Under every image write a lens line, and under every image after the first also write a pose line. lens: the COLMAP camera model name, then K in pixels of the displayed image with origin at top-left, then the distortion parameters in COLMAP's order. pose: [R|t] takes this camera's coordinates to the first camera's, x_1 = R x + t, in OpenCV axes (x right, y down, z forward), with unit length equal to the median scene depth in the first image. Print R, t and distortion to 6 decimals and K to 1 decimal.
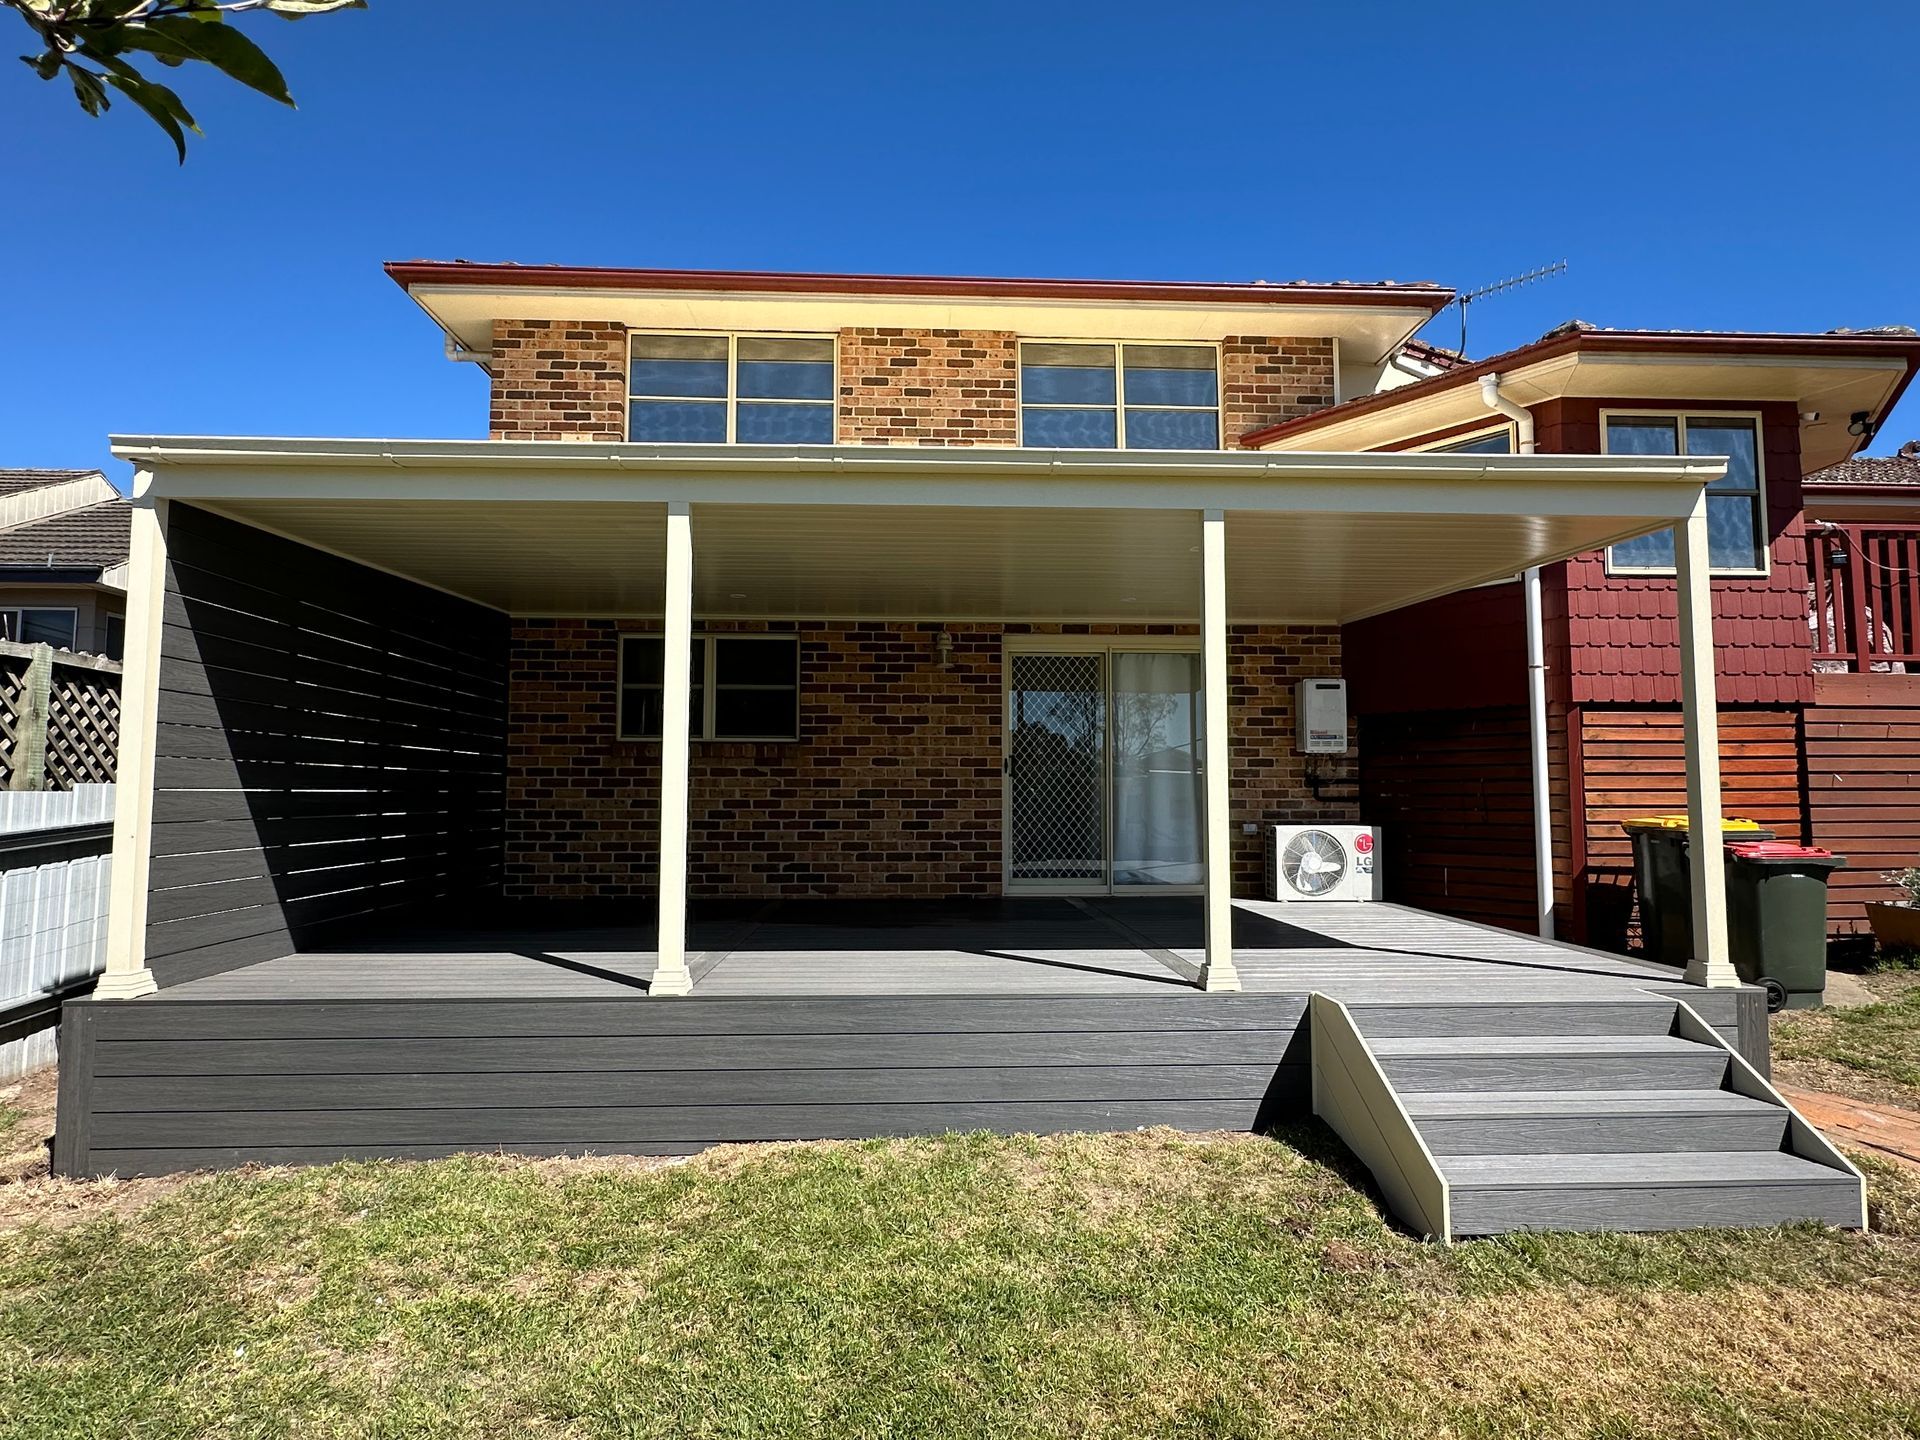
lens RADIAL K [[1010.1, 0, 960.0], [0, 1010.1, 720.0], [0, 0, 1]] dist [-0.000989, 0.000182]
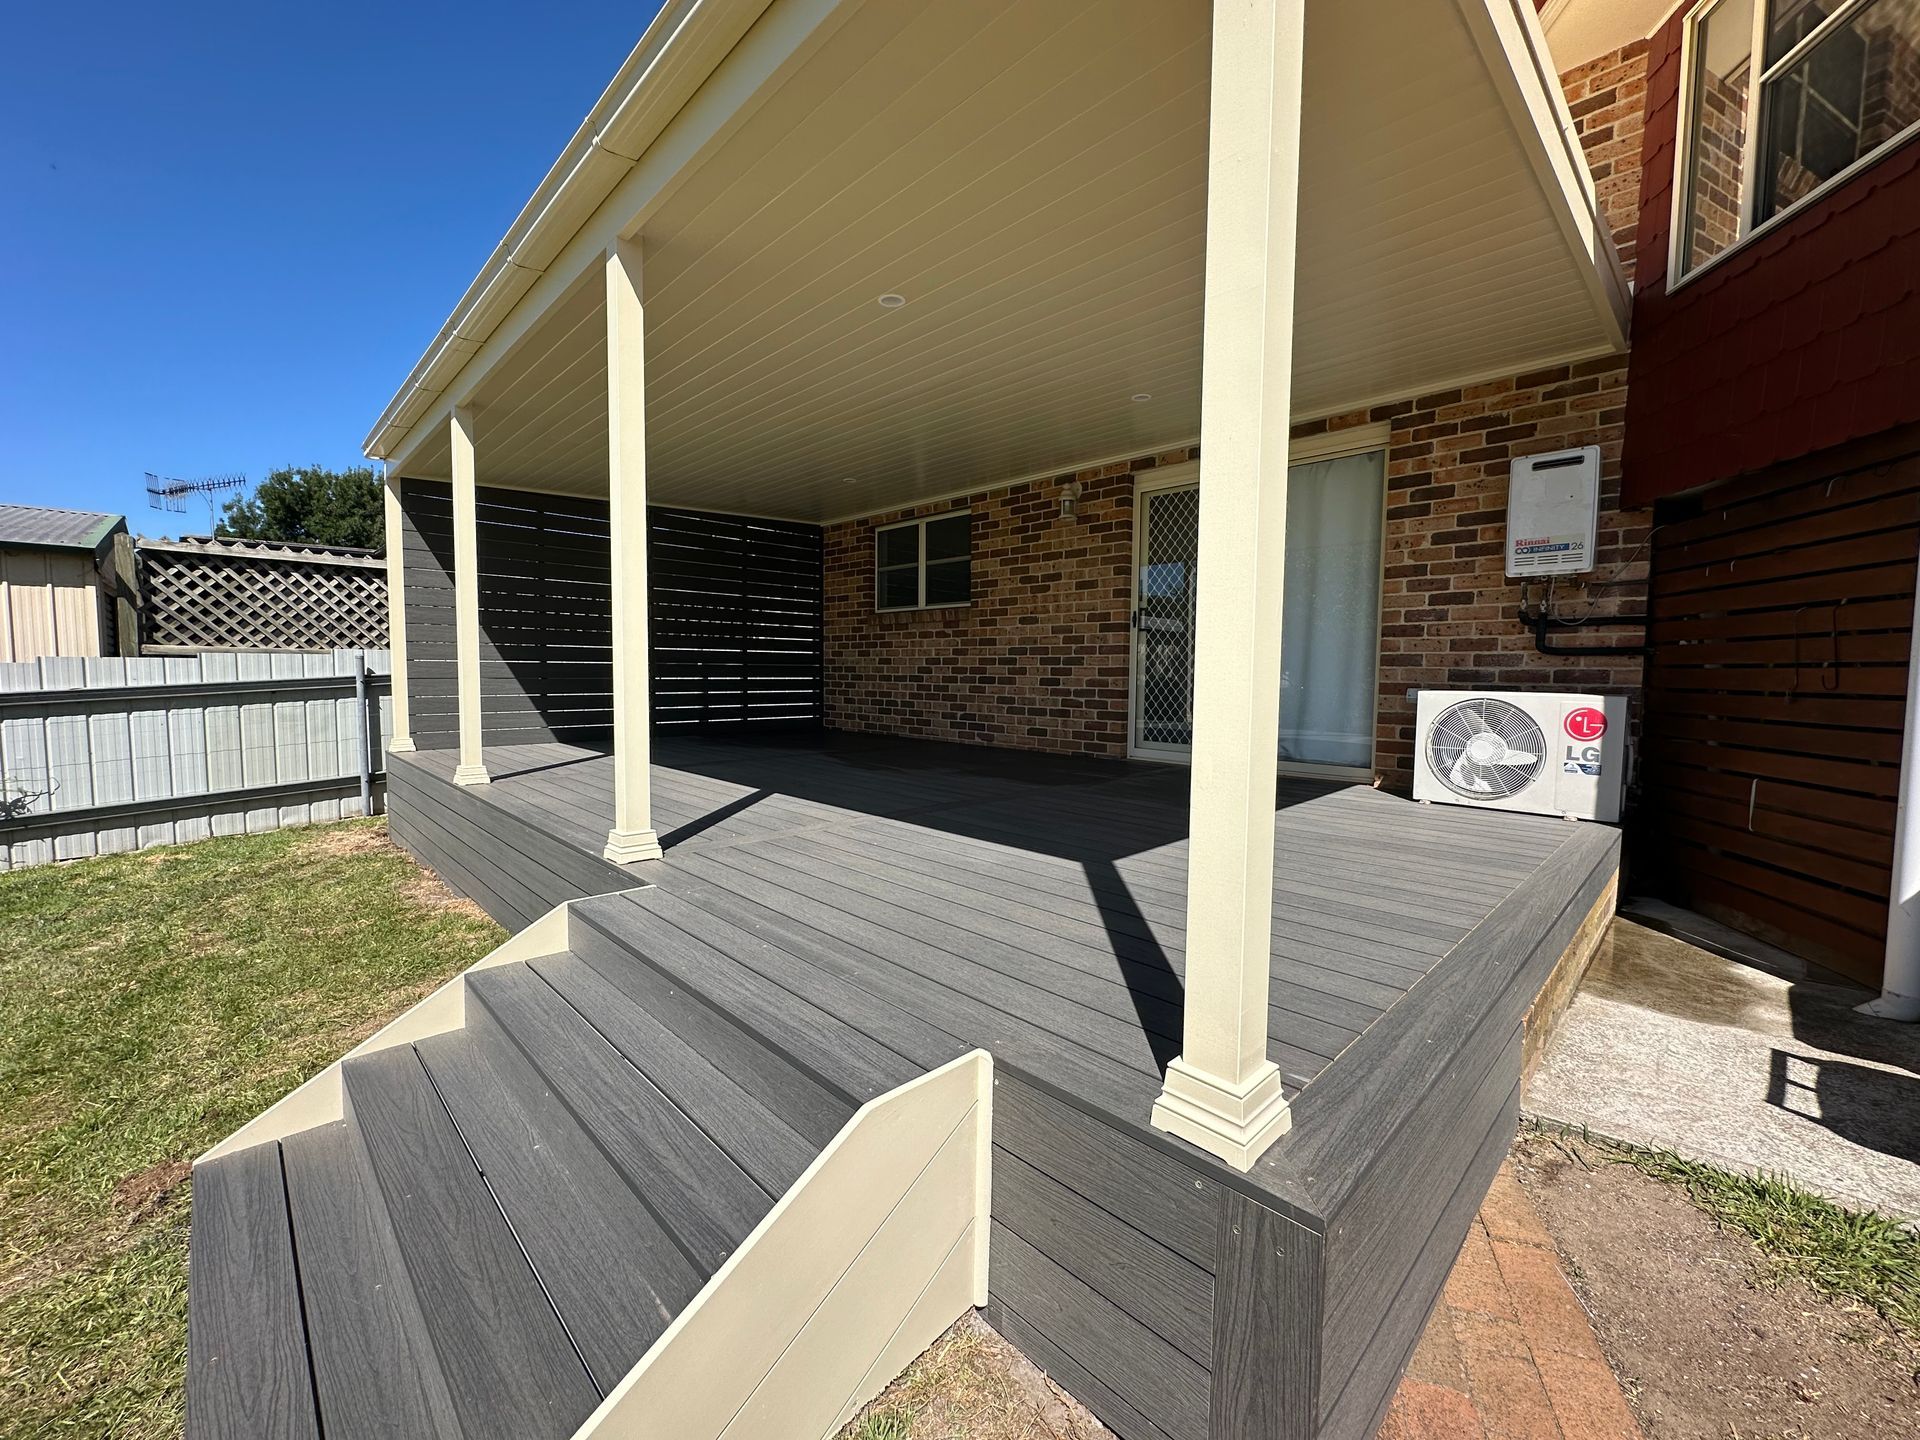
lens RADIAL K [[733.0, 0, 960.0], [0, 733.0, 720.0], [0, 0, 1]] dist [-0.003300, -0.000248]
pose [[0.698467, 0.055838, -0.713461, 0.422166], [0.038370, 0.992595, 0.115248, 0.053576], [0.714613, -0.107872, 0.691152, 0.417836]]
